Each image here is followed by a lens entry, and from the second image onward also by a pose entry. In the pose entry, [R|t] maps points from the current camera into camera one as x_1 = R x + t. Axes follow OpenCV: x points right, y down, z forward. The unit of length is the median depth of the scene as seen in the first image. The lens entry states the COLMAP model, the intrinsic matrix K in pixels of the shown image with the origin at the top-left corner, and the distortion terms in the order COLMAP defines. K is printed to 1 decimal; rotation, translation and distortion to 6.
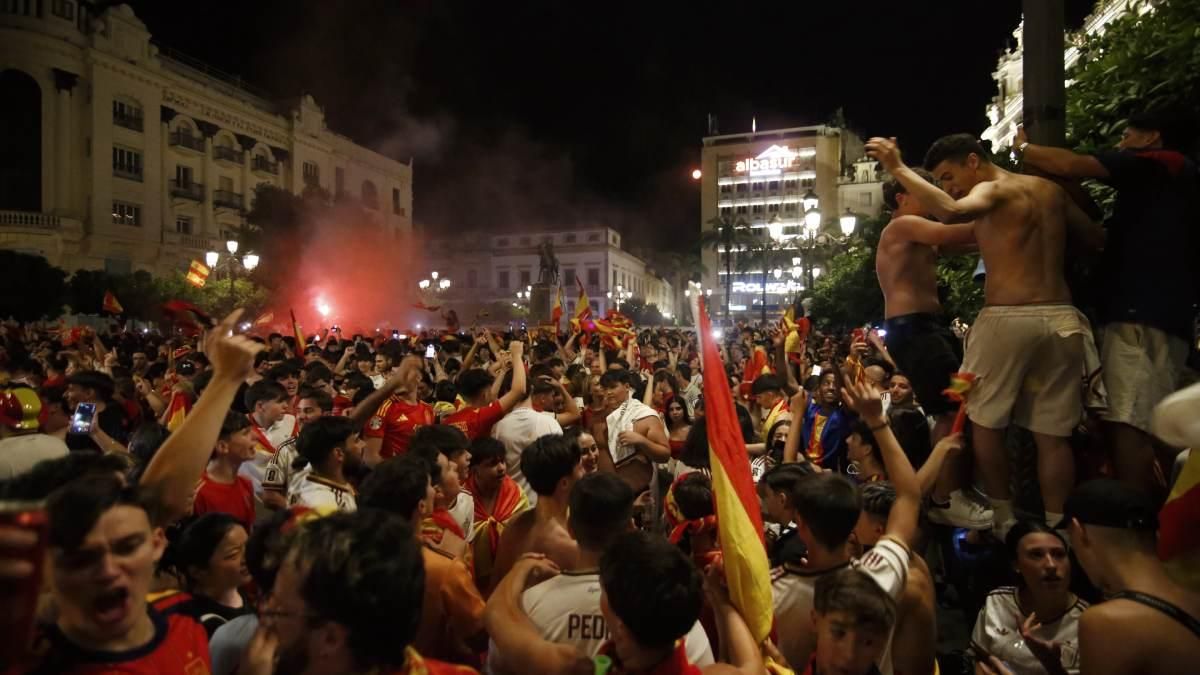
lens RADIAL K [[551.4, 0, 608.6], [0, 551.4, 338.6], [0, 0, 1]] dist [-0.024614, 0.003121]
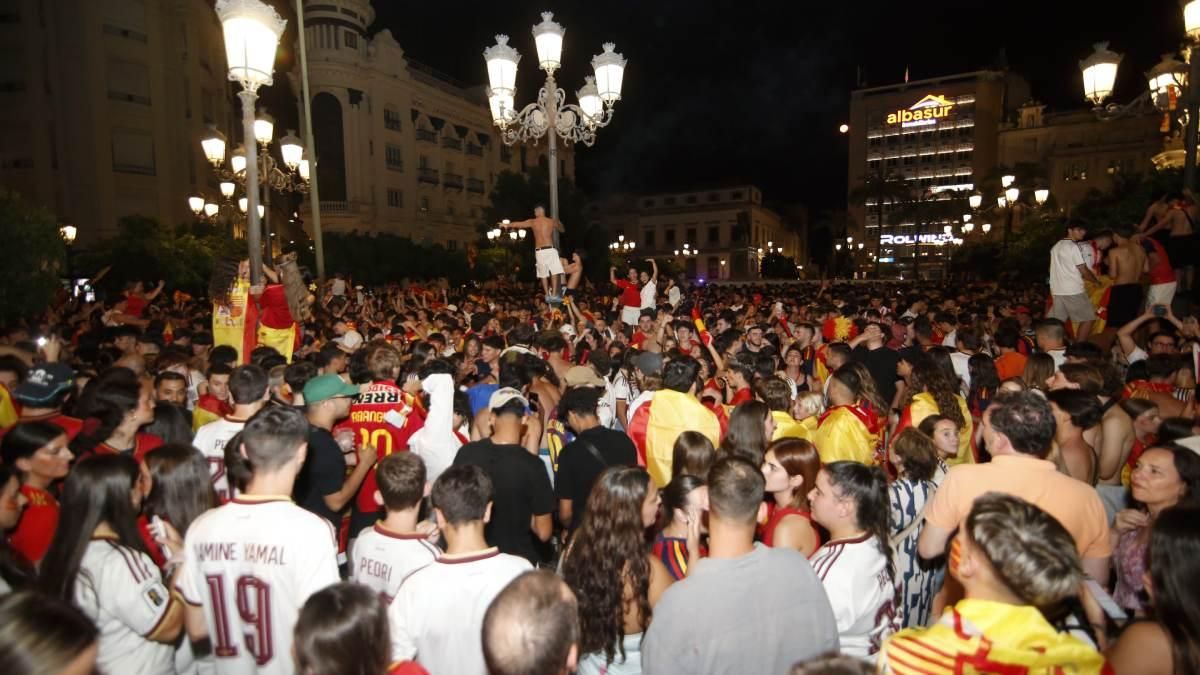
lens RADIAL K [[551.4, 0, 603.8], [0, 551.4, 342.6], [0, 0, 1]] dist [-0.024614, 0.003121]
pose [[0.980716, 0.005368, -0.195363, -0.086070], [0.012086, 0.996044, 0.088039, 0.002130], [0.195063, -0.088702, 0.976771, -0.126317]]
